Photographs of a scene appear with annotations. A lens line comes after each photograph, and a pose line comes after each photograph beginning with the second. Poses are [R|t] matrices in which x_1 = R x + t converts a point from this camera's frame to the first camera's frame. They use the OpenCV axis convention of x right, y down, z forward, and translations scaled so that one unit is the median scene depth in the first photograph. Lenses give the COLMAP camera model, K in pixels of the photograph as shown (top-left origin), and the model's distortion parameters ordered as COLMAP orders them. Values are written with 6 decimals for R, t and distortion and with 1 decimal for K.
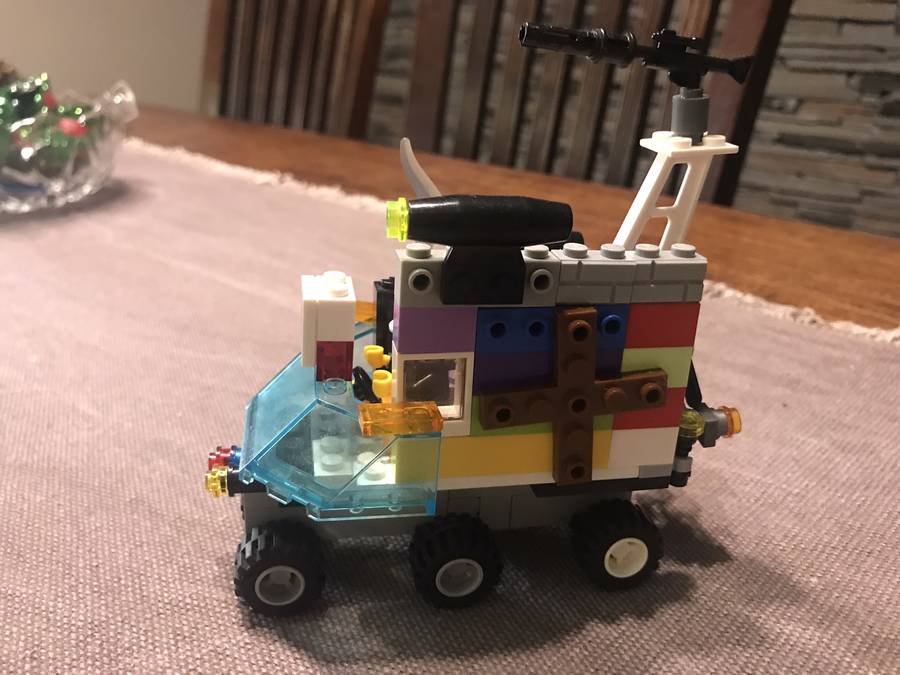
lens RADIAL K [[723.0, 0, 450.0], [0, 723.0, 337.5], [0, 0, 1]] dist [0.007802, 0.005973]
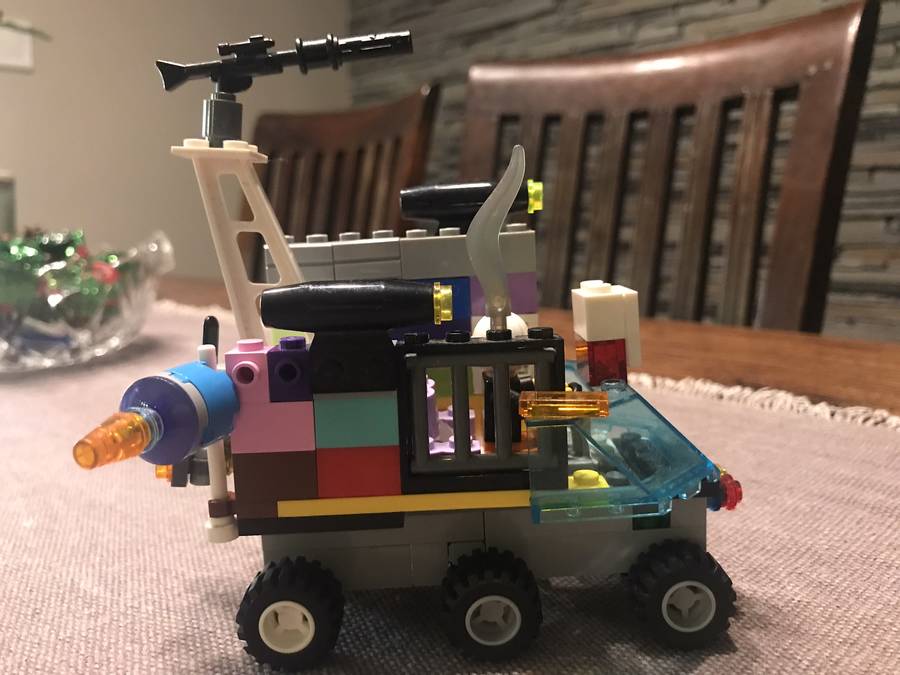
lens RADIAL K [[737.1, 0, 450.0], [0, 737.1, 337.5], [0, 0, 1]] dist [-0.001052, 0.011263]
pose [[0.998724, -0.040730, -0.029871, -0.061262], [0.032676, 0.971978, -0.232790, 0.021163], [0.038515, 0.231516, 0.972068, 0.132258]]
